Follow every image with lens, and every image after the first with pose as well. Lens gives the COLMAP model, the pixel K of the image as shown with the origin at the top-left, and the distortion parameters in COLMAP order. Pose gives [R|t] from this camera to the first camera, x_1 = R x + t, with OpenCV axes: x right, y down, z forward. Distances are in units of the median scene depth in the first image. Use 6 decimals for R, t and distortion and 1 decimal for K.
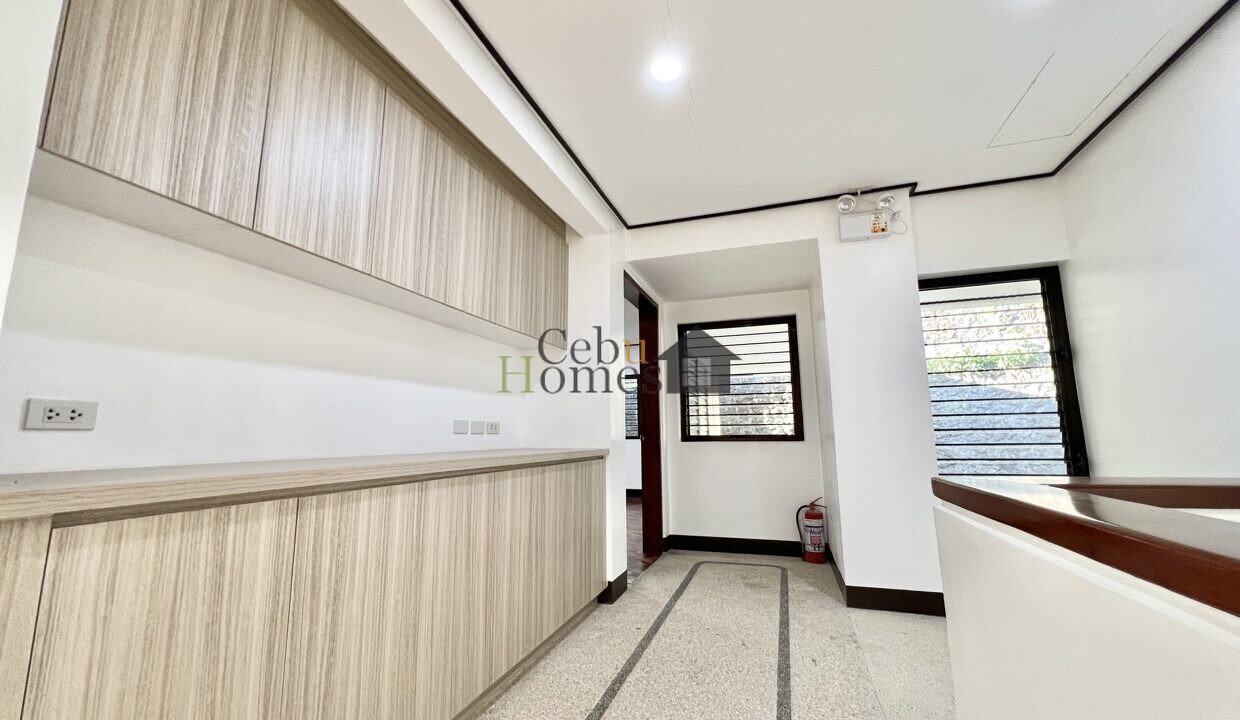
lens RADIAL K [[501.2, 0, 621.0], [0, 501.2, 360.3], [0, 0, 1]] dist [0.003604, 0.000108]
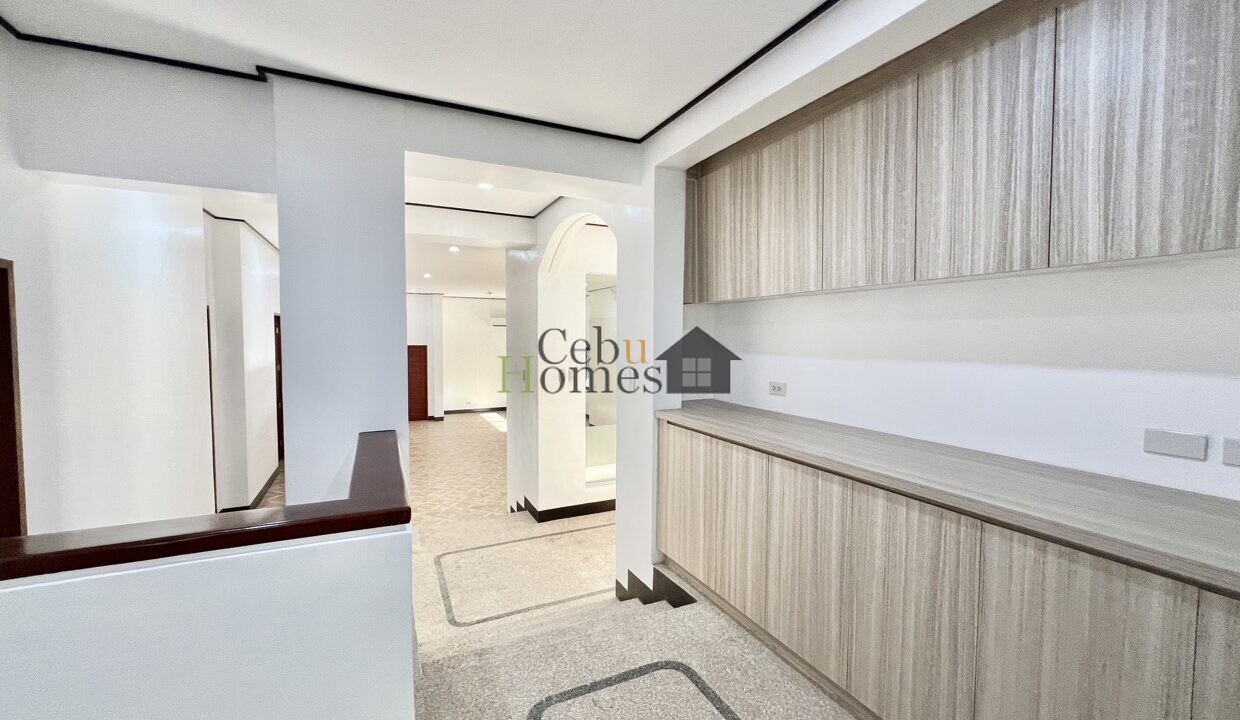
lens RADIAL K [[498.6, 0, 621.3], [0, 498.6, 357.1], [0, 0, 1]] dist [-0.007412, 0.000190]
pose [[-0.716436, 0.039539, -0.696532, 0.701636], [0.110867, 0.992158, -0.057715, 0.010569], [0.688788, -0.118572, -0.715201, 1.468308]]
